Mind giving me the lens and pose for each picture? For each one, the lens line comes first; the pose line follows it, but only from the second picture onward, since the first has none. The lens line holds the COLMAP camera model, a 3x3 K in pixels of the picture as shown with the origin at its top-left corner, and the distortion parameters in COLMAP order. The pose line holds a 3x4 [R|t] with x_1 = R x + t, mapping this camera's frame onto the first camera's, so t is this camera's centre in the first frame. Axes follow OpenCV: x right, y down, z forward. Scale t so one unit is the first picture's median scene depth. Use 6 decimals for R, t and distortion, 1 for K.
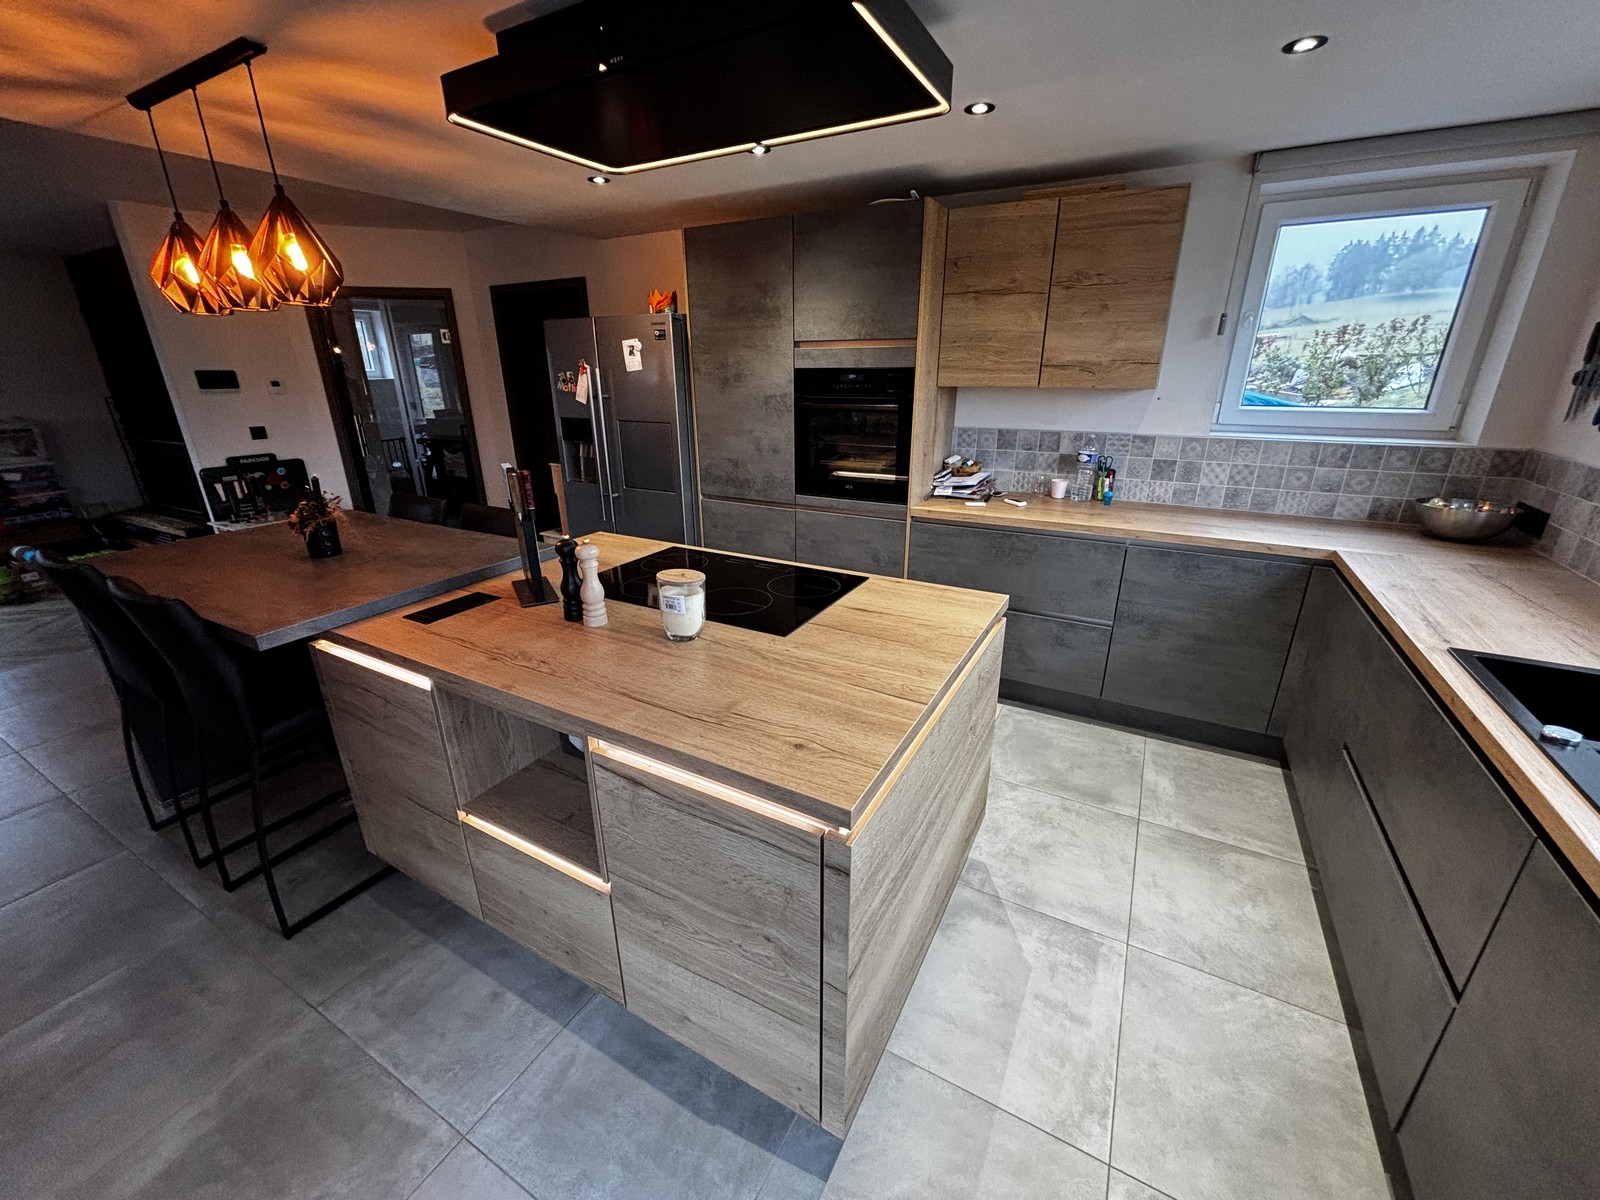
lens RADIAL K [[638.2, 0, 800.0], [0, 638.2, 600.0], [0, 0, 1]] dist [0.002196, 0.000077]
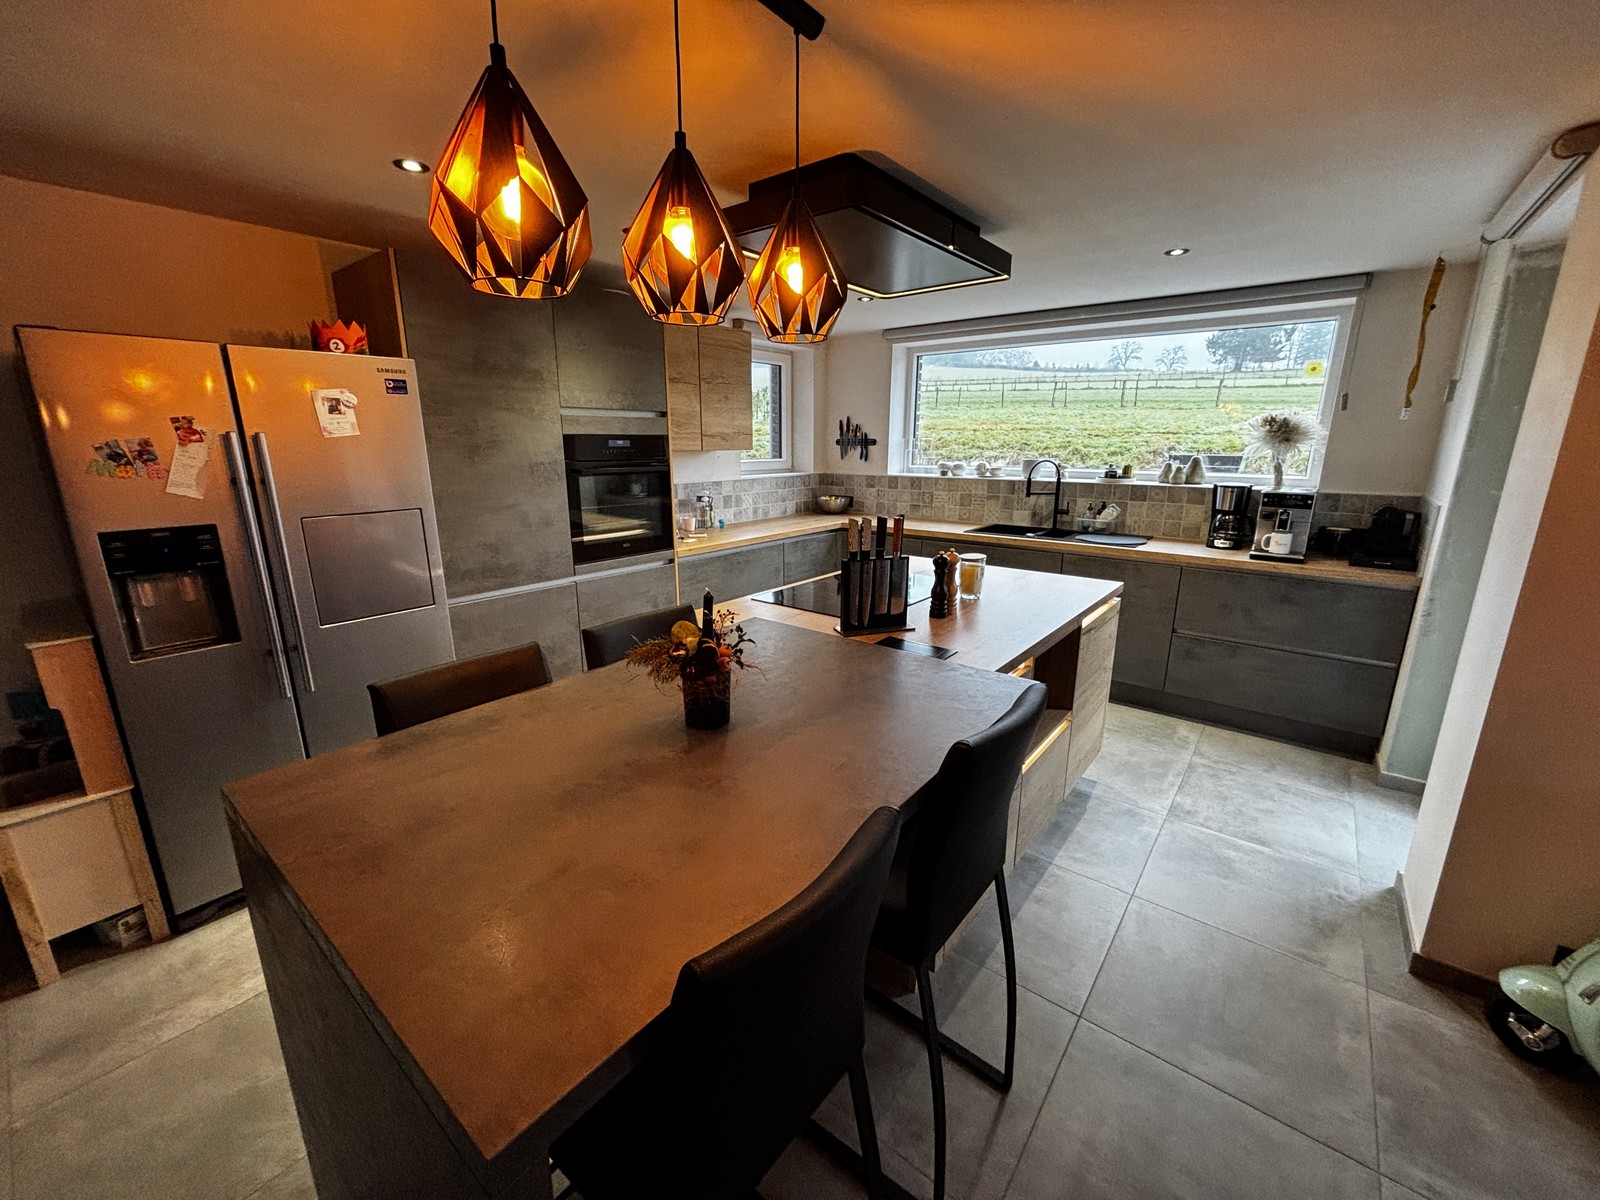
lens RADIAL K [[640.2, 0, 798.5], [0, 640.2, 595.3], [0, 0, 1]] dist [-0.000009, -0.000062]
pose [[0.189238, -0.226544, 0.955441, -0.915716], [0.335048, 0.929524, 0.154038, -0.173073], [-0.923002, 0.290968, 0.251804, 0.516383]]
